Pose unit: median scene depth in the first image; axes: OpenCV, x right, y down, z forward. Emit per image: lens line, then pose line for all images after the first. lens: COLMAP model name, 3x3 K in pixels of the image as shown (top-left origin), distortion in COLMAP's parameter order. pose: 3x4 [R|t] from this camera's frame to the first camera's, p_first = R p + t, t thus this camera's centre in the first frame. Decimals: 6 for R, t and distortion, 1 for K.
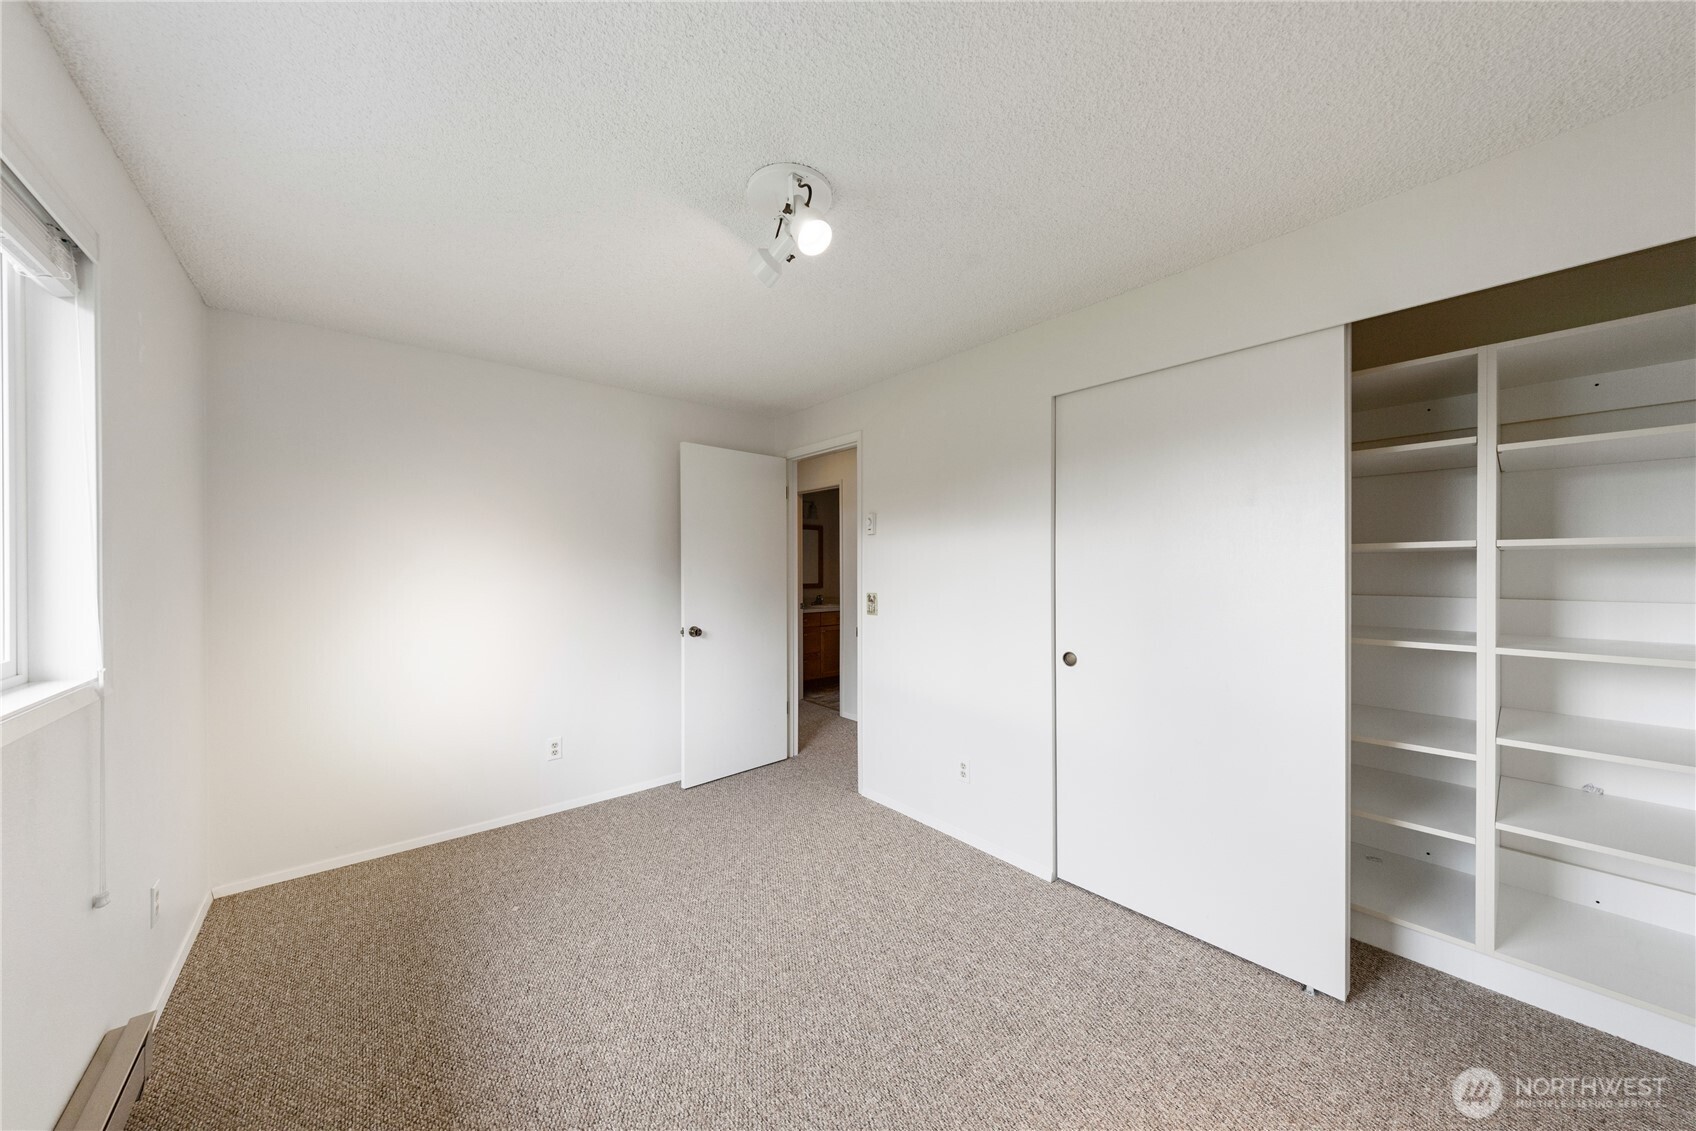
lens RADIAL K [[589.0, 0, 845.9], [0, 589.0, 566.3], [0, 0, 1]] dist [-0.000231, -0.003554]
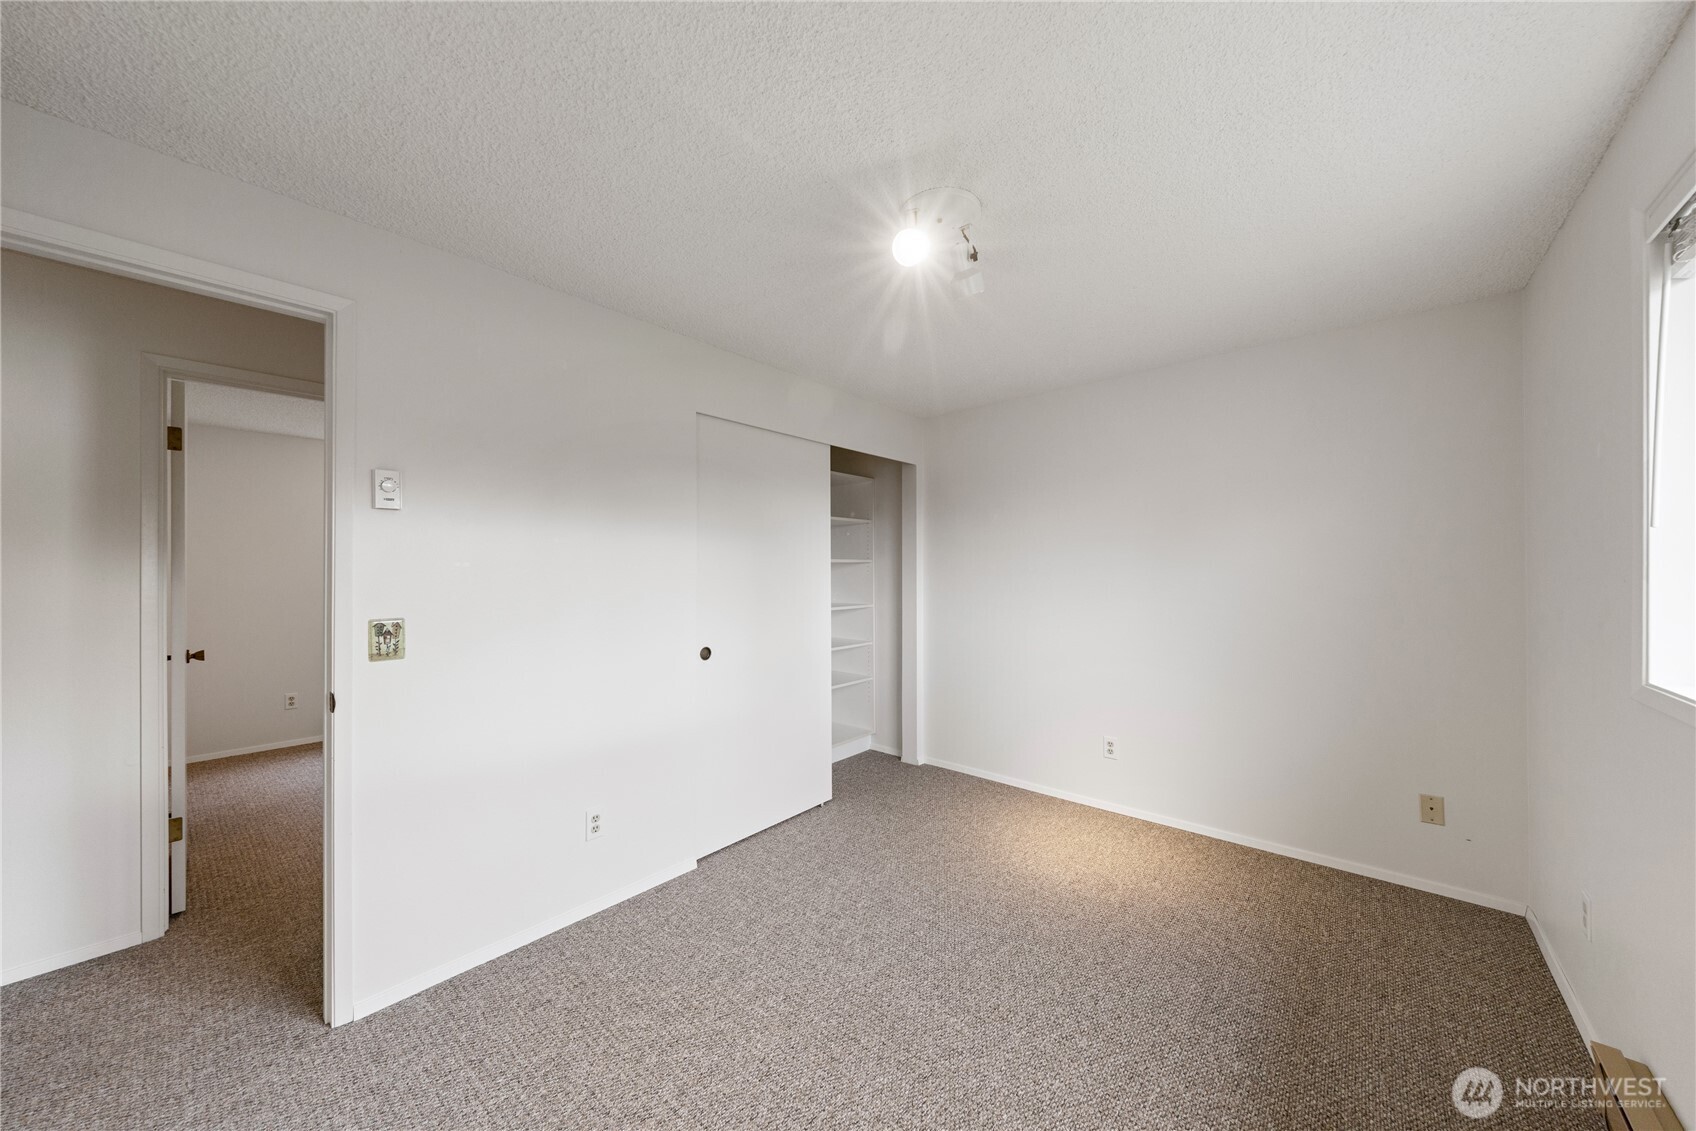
lens RADIAL K [[589.0, 0, 845.9], [0, 589.0, 566.3], [0, 0, 1]] dist [-0.000231, -0.003554]
pose [[-0.163539, 0.004776, 0.986525, -0.773308], [0.002813, 0.999986, -0.004375, 0.000536], [-0.986533, 0.002060, -0.163550, 0.944841]]
